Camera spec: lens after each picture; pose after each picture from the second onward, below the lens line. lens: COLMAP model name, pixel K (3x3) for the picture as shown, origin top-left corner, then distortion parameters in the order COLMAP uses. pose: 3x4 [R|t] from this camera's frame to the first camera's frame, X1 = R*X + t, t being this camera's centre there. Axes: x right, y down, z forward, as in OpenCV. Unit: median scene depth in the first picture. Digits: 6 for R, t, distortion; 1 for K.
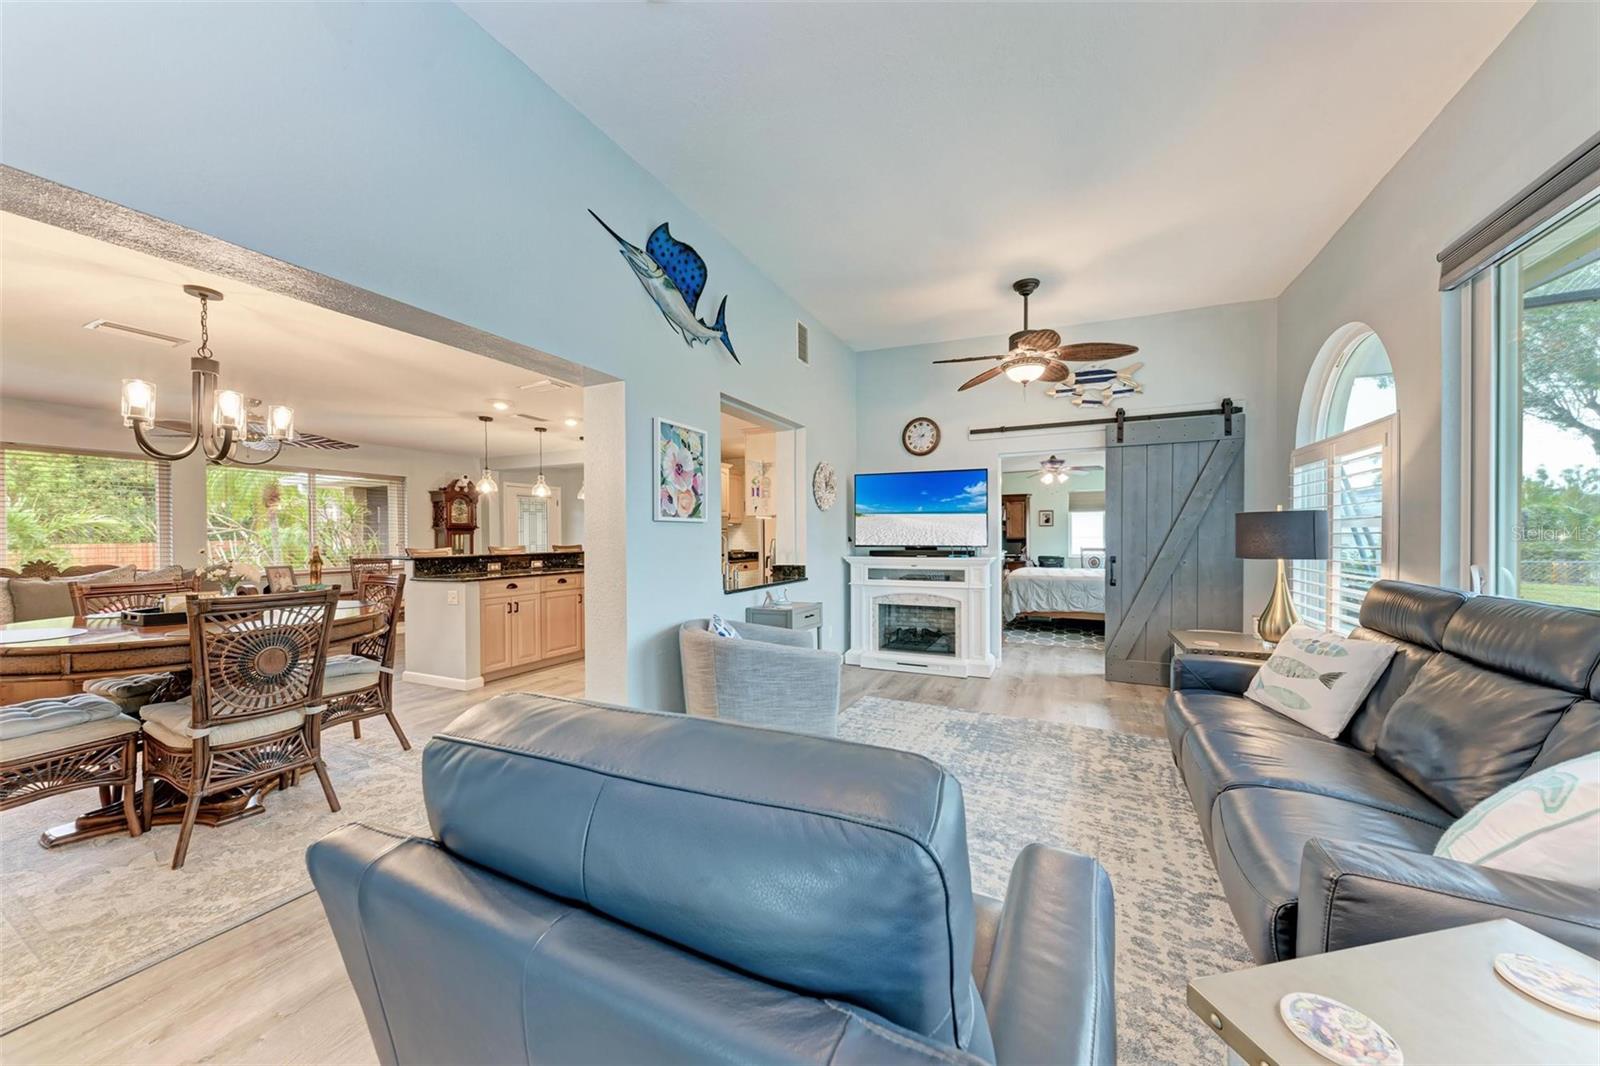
lens RADIAL K [[546.3, 0, 802.3], [0, 546.3, 539.7], [0, 0, 1]] dist [0.014132, -0.002383]
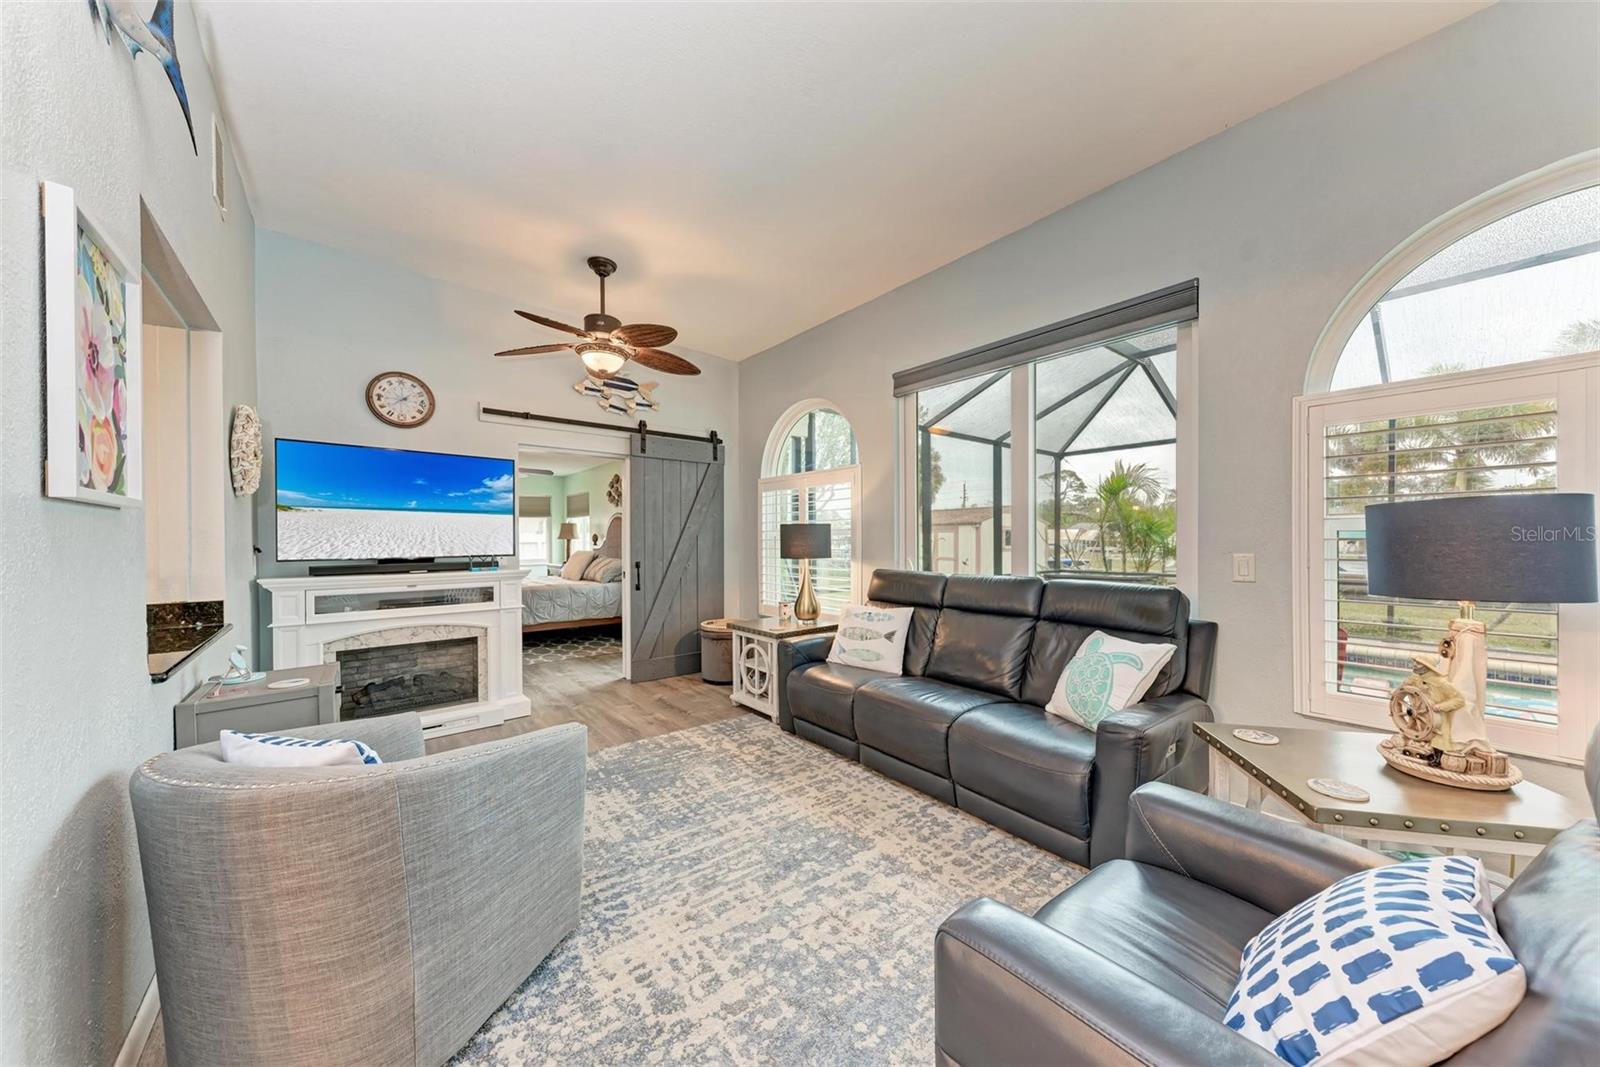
lens RADIAL K [[546.3, 0, 807.1], [0, 546.3, 540.0], [0, 0, 1]] dist [0.014132, -0.002383]
pose [[0.410697, 0.001742, 0.911770, -0.253695], [0.009134, 0.999940, -0.006025, -0.001894], [-0.911726, 0.010803, 0.410656, 0.296004]]
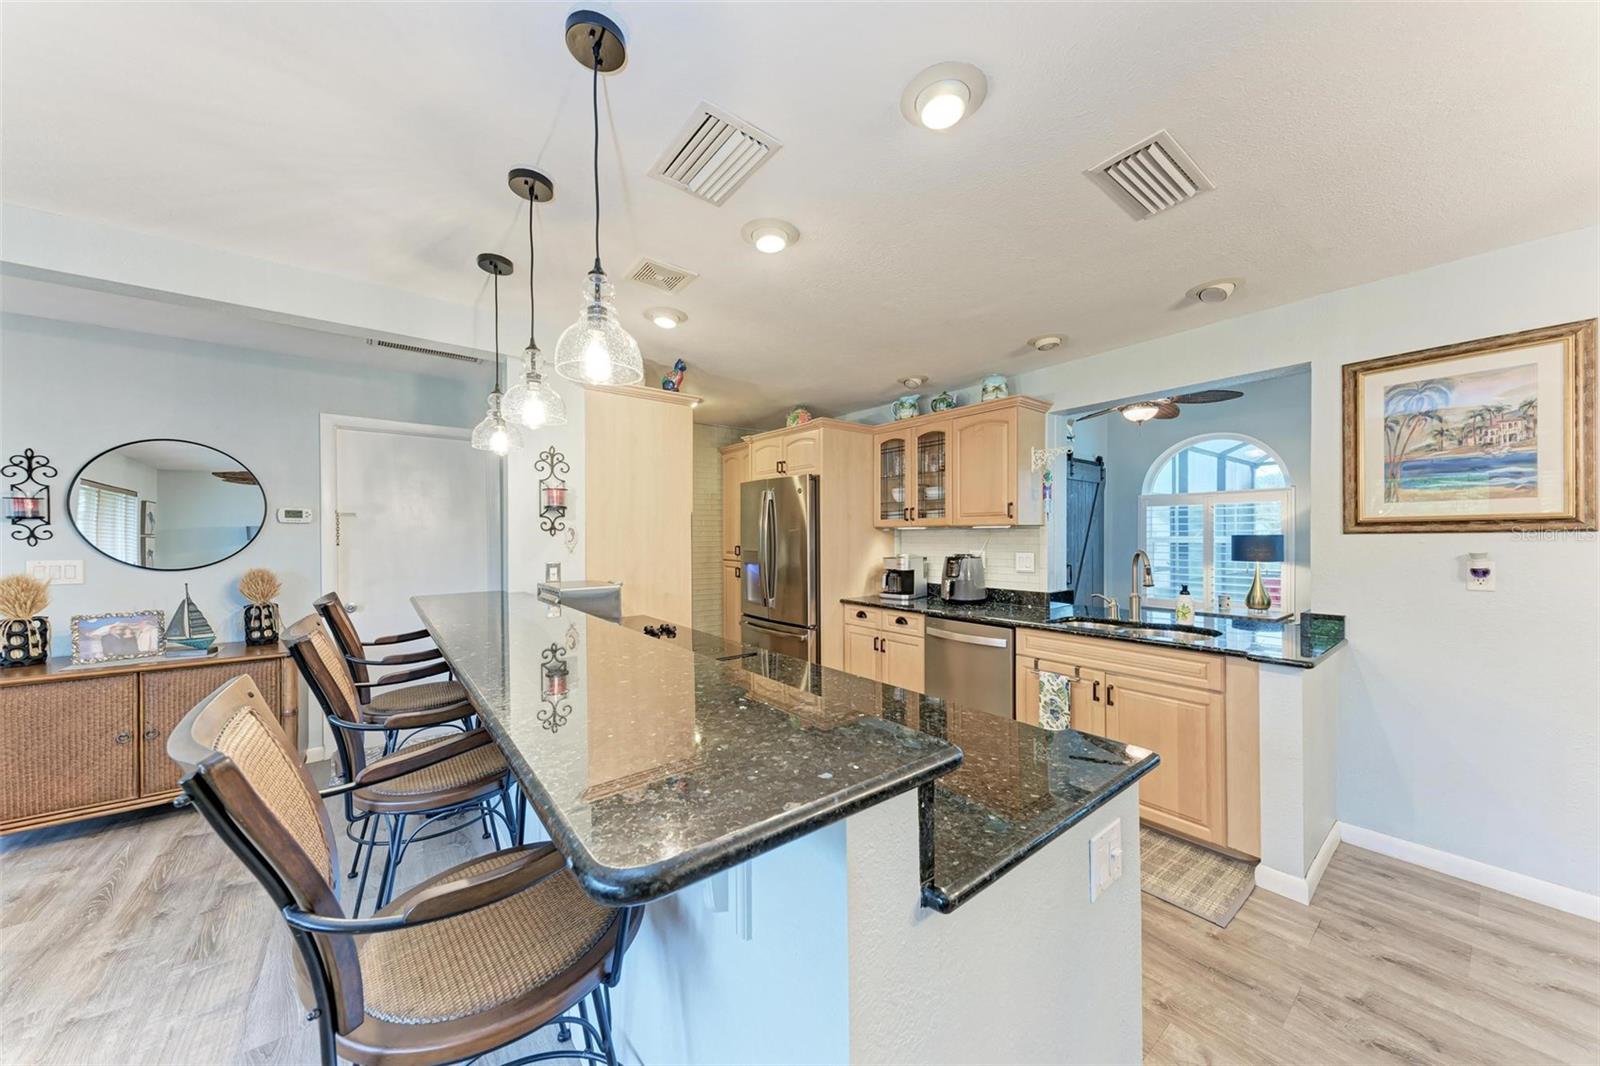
lens RADIAL K [[546.3, 0, 805.8], [0, 546.3, 539.8], [0, 0, 1]] dist [0.014132, -0.002383]
pose [[0.433542, -0.001197, 0.901132, -0.907291], [0.006466, 0.999978, -0.001782, -0.027230], [-0.901110, 0.006599, 0.433540, 1.038165]]
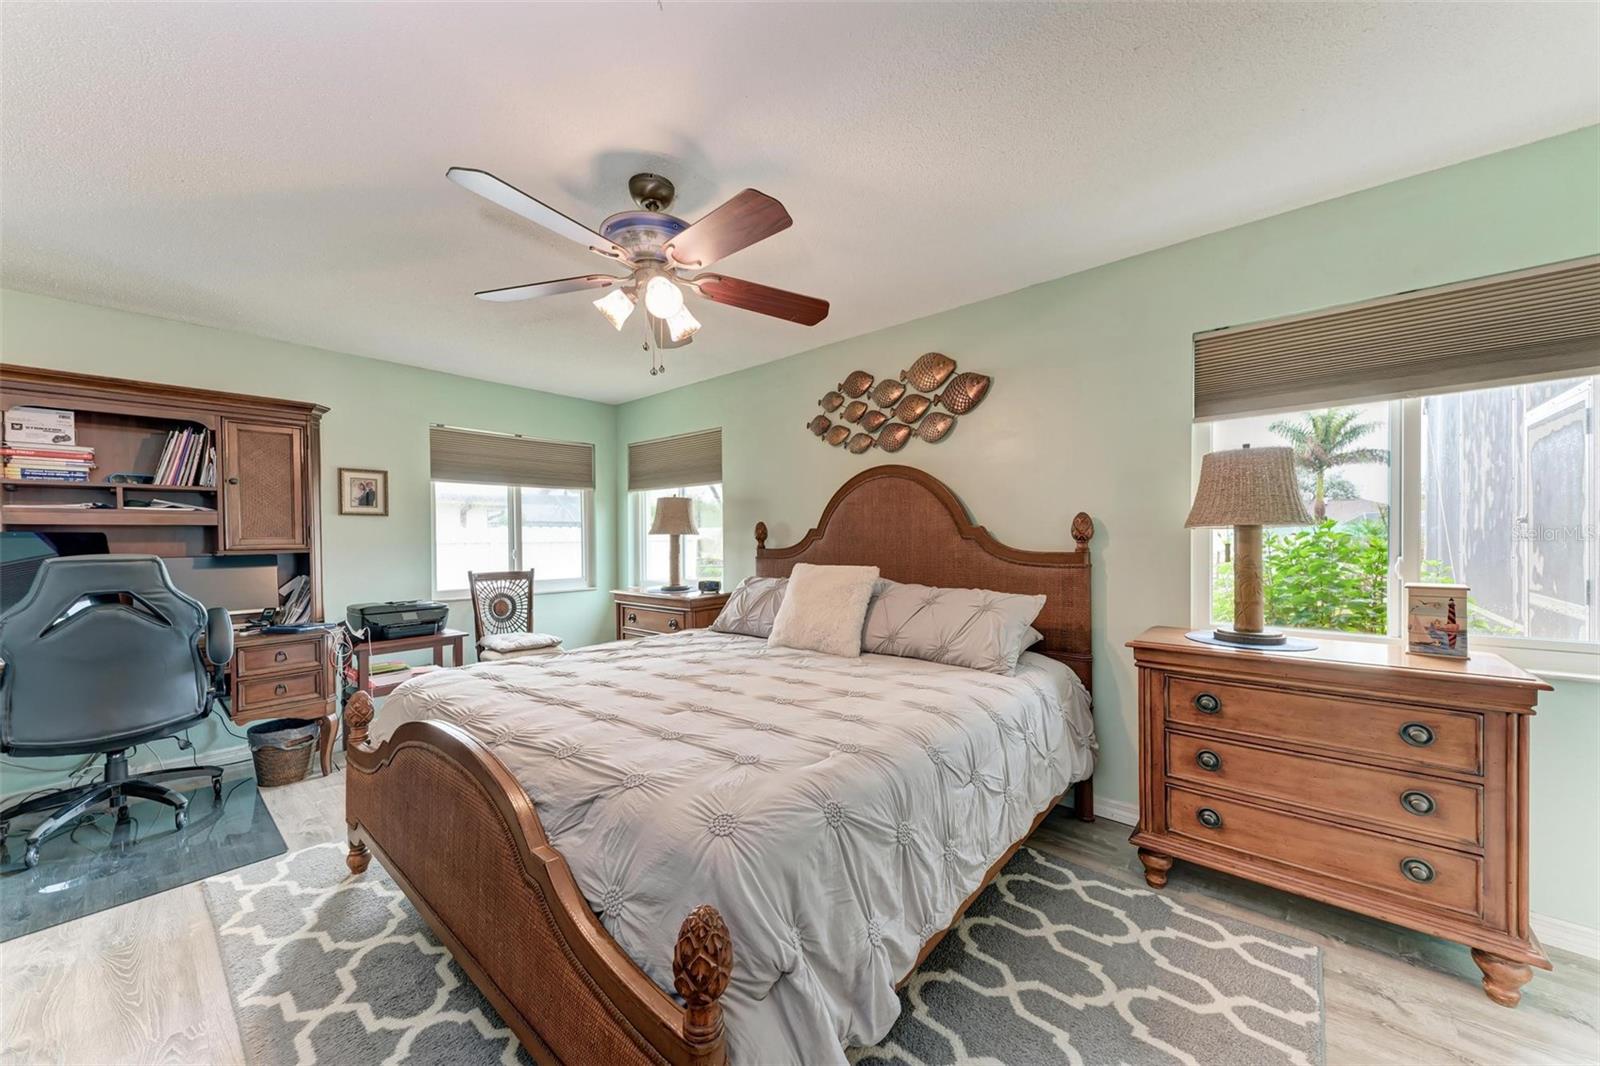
lens RADIAL K [[571.3, 0, 784.6], [0, 571.3, 534.1], [0, 0, 1]] dist [0.012194, -0.001128]
pose [[0.264632, 0.007755, 0.964318, 0.406331], [0.011486, 0.999871, -0.011193, -0.013731], [-0.964281, 0.014038, 0.264509, 1.544283]]
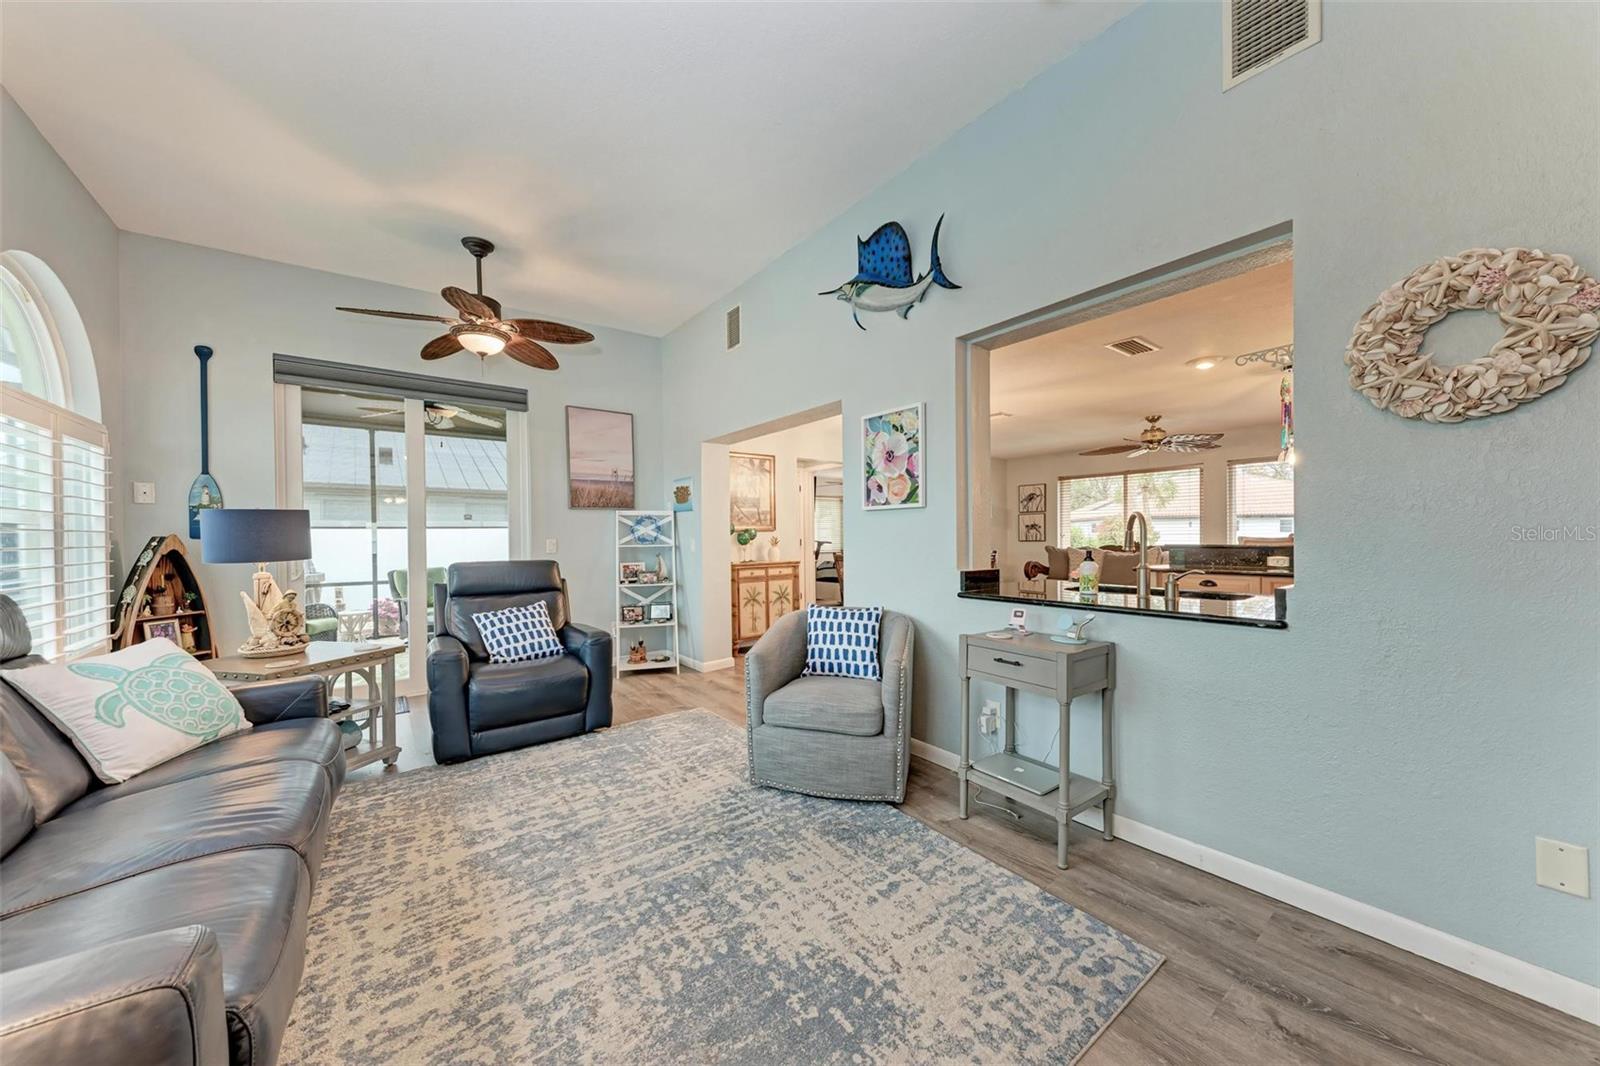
lens RADIAL K [[546.3, 0, 807.9], [0, 546.3, 543.2], [0, 0, 1]] dist [0.014132, -0.002383]
pose [[-0.427277, 0.019856, -0.903903, 0.510420], [0.004533, 0.999793, 0.019819, 0.004985], [0.904109, 0.004371, -0.427279, 0.896238]]
